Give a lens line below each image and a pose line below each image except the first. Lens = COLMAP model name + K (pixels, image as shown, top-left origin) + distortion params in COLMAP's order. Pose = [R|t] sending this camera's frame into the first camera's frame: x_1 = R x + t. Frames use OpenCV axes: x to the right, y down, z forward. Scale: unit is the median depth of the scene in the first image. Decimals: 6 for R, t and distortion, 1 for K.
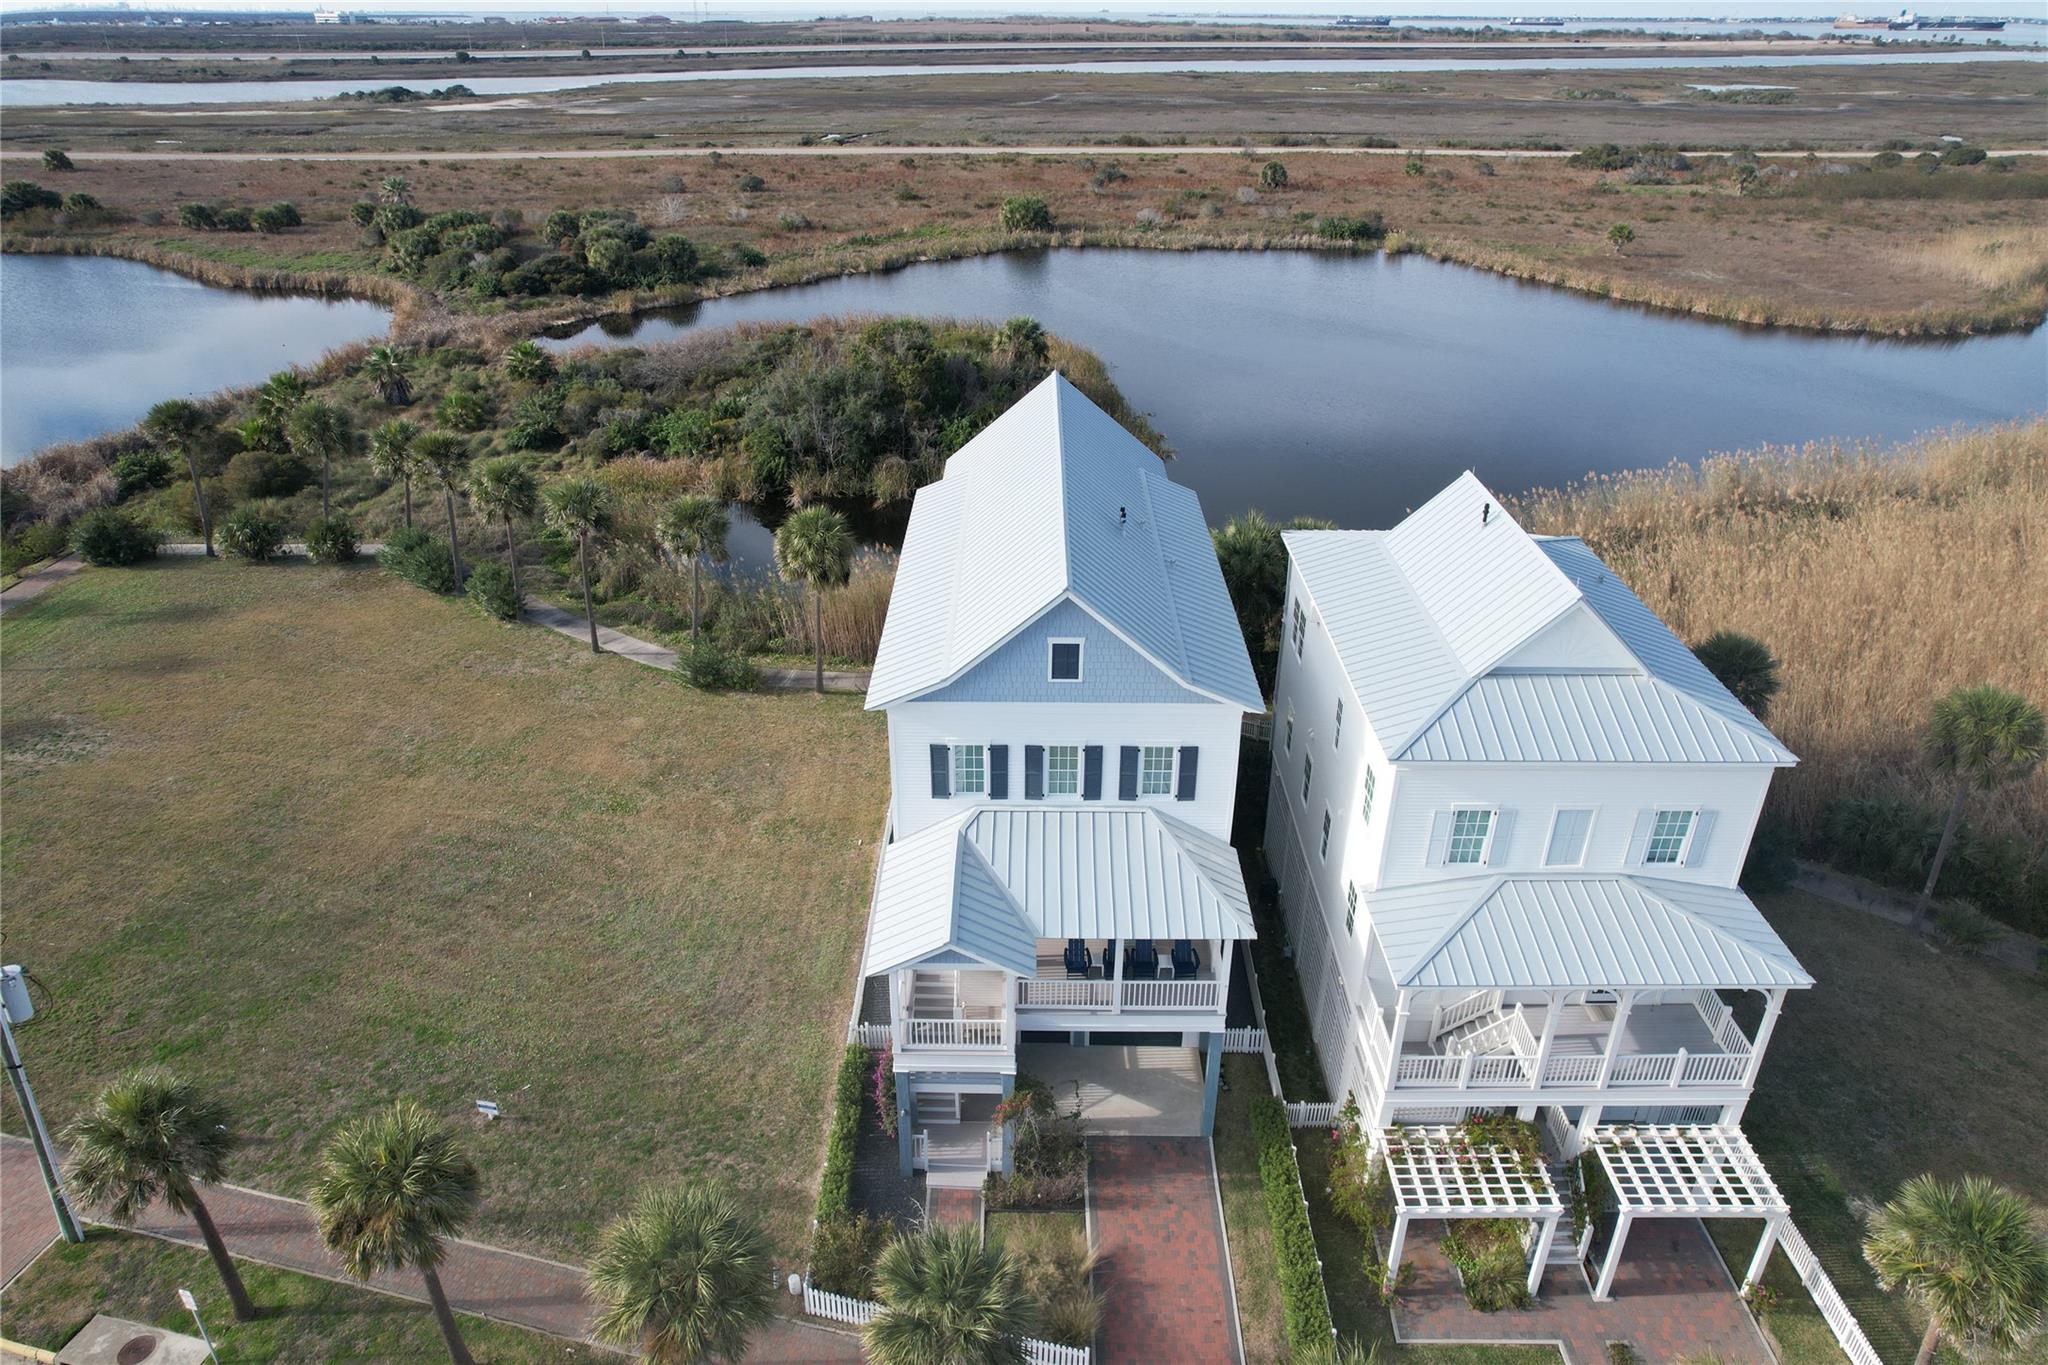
lens RADIAL K [[1313.1, 0, 1031.5], [0, 1313.1, 692.7], [0, 0, 1]] dist [-0.034906, -0.001124]
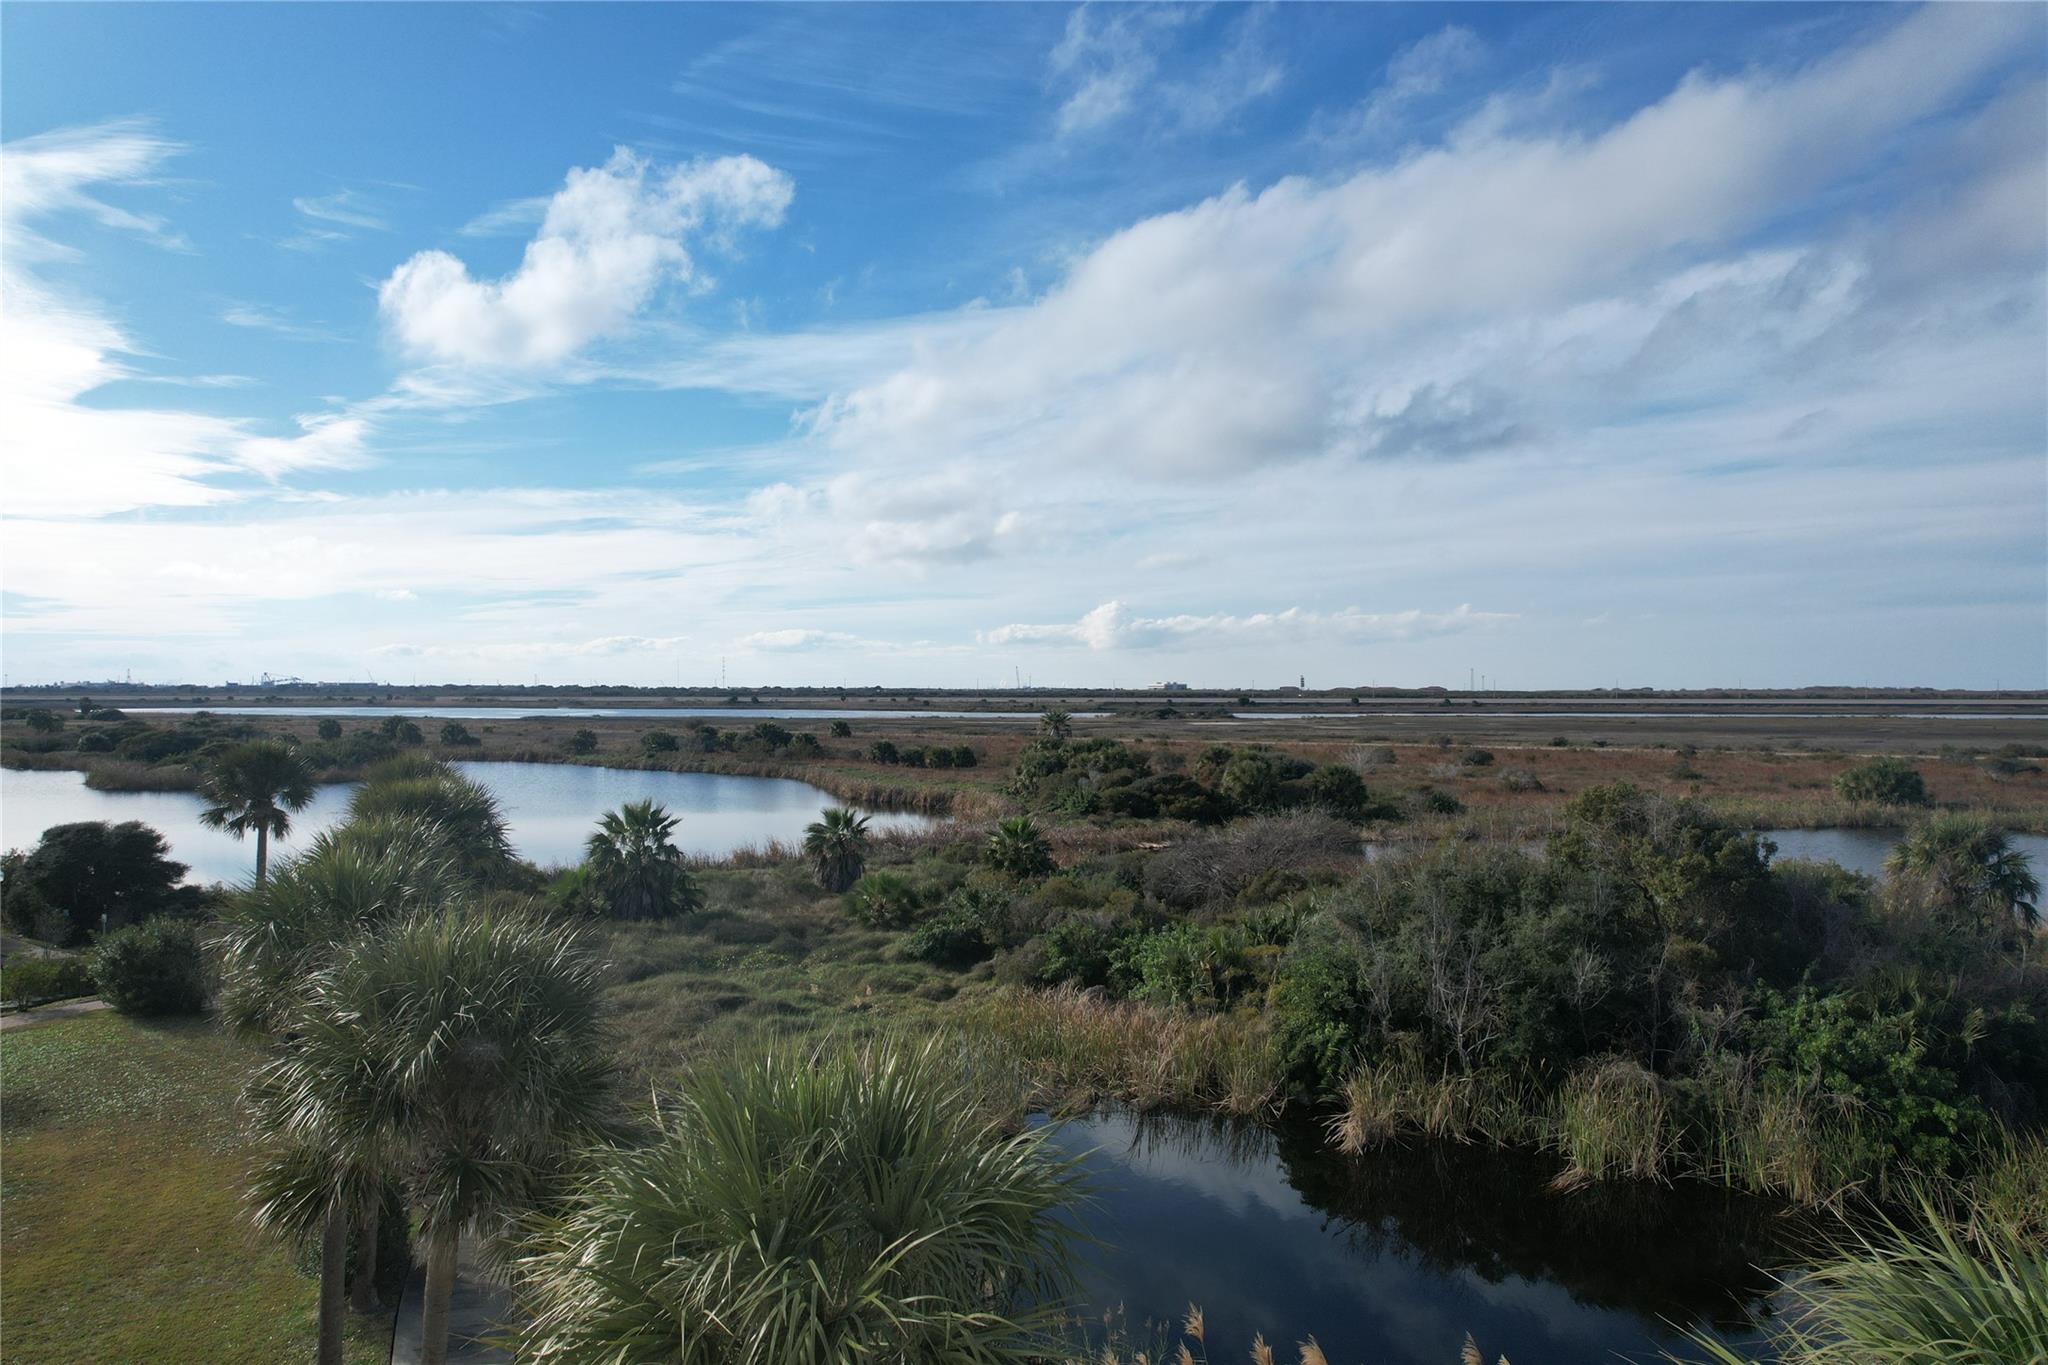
lens RADIAL K [[1313.1, 0, 1031.5], [0, 1313.1, 692.7], [0, 0, 1]] dist [-0.034906, -0.001124]
pose [[0.850372, -0.001093, -0.526181, -0.052509], [-0.245118, 0.884042, -0.397978, -0.081506], [0.465601, 0.467406, 0.751497, 0.585055]]
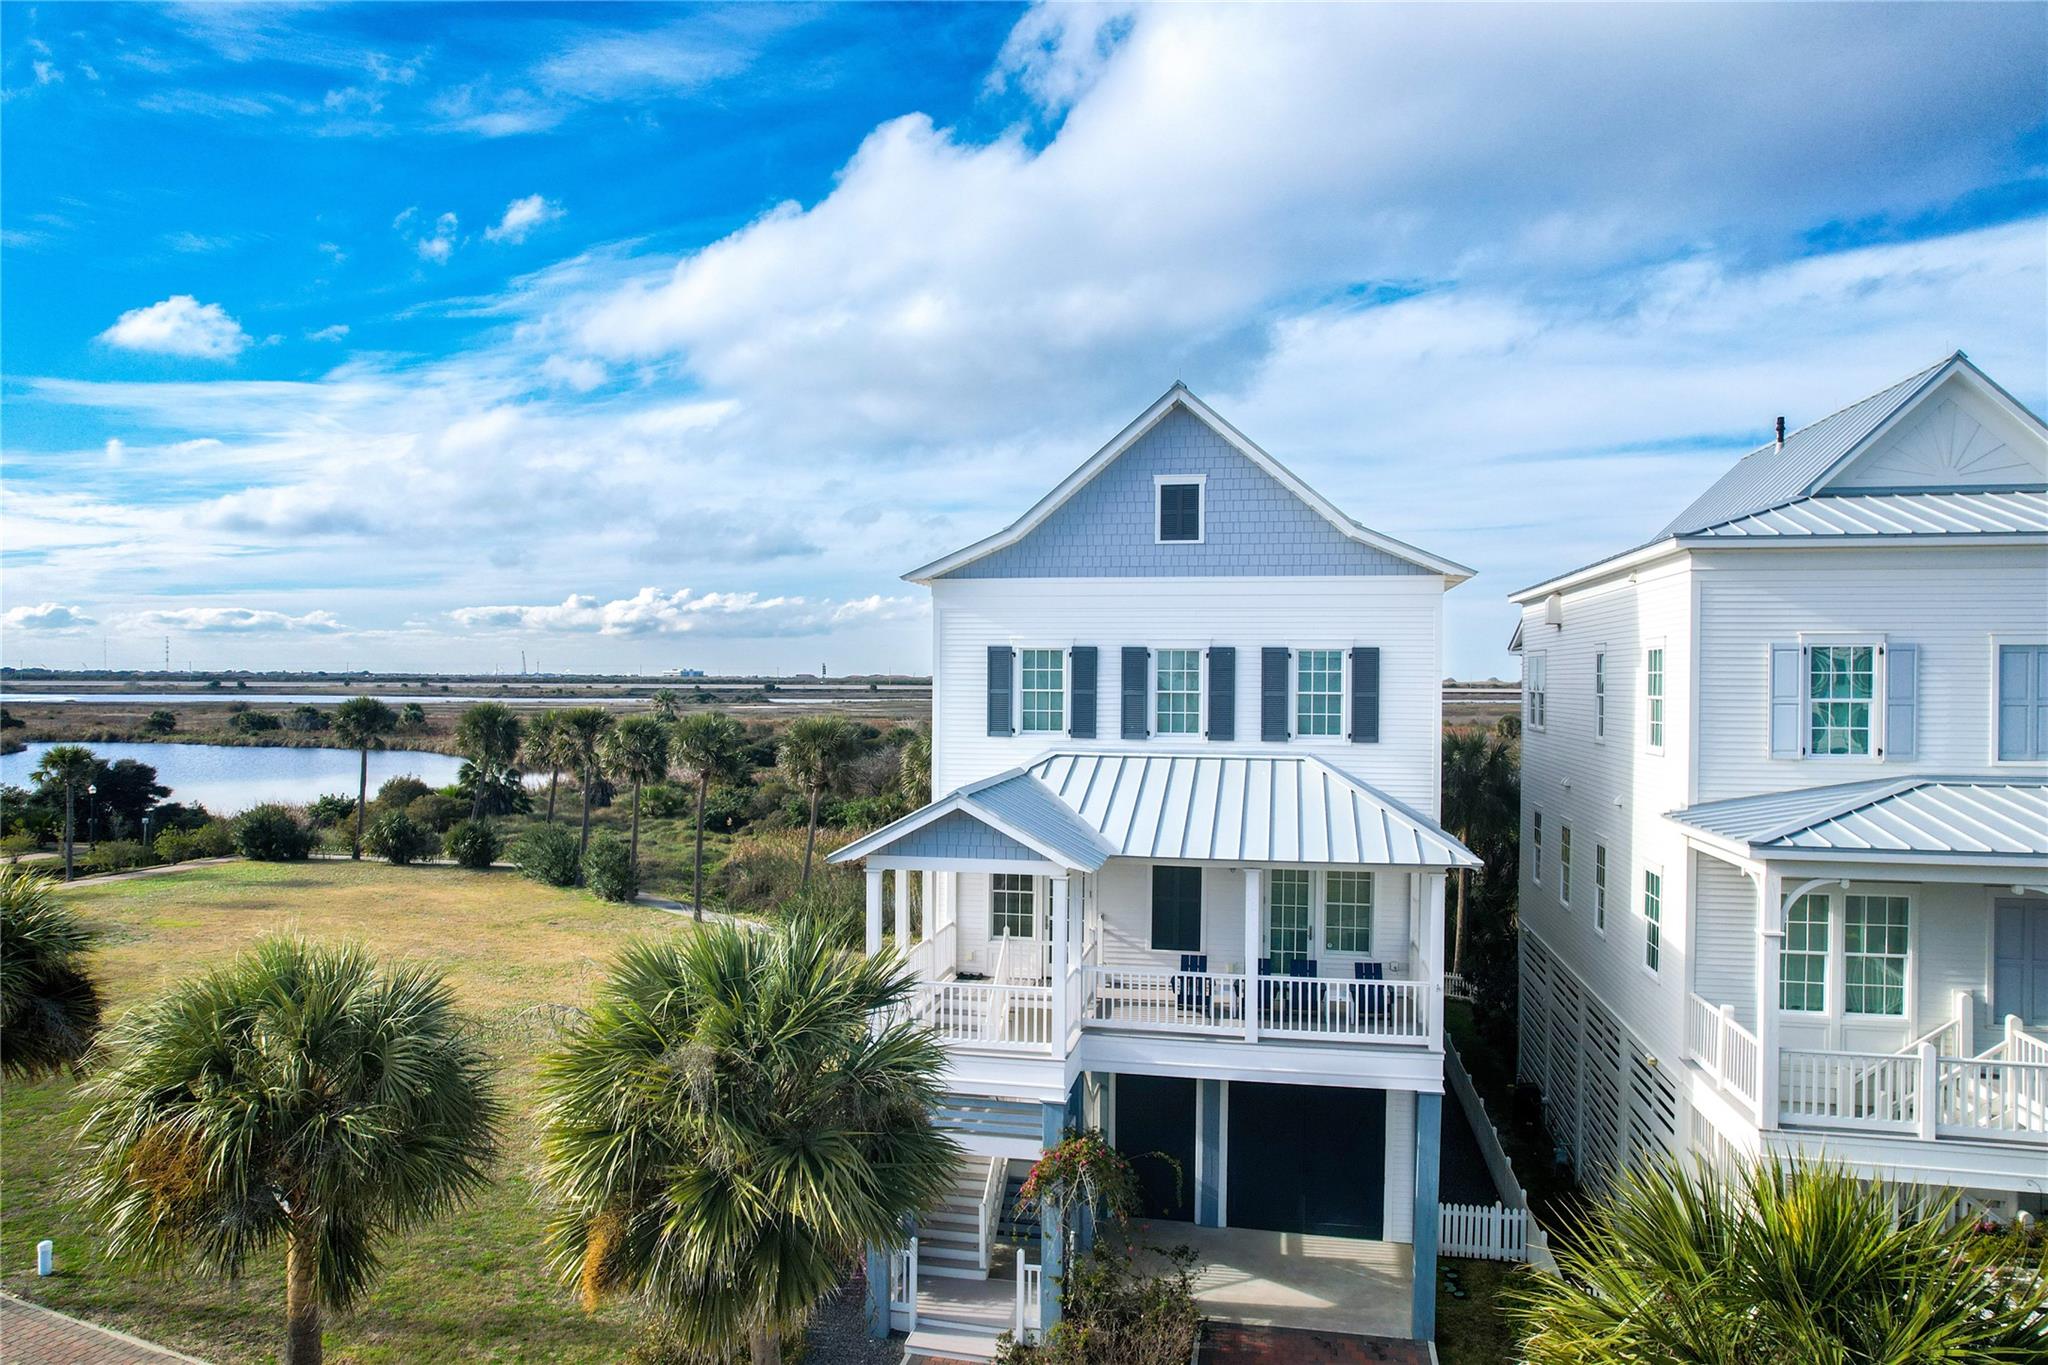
lens RADIAL K [[1299.6, 0, 1024.0], [0, 1299.6, 682.5], [0, 0, 1]] dist [-0.082546, 0.069291]
pose [[0.982756, 0.004500, -0.184852, 0.028062], [-0.090417, 0.883727, -0.459185, 0.148727], [0.161292, 0.467981, 0.868895, 0.160124]]
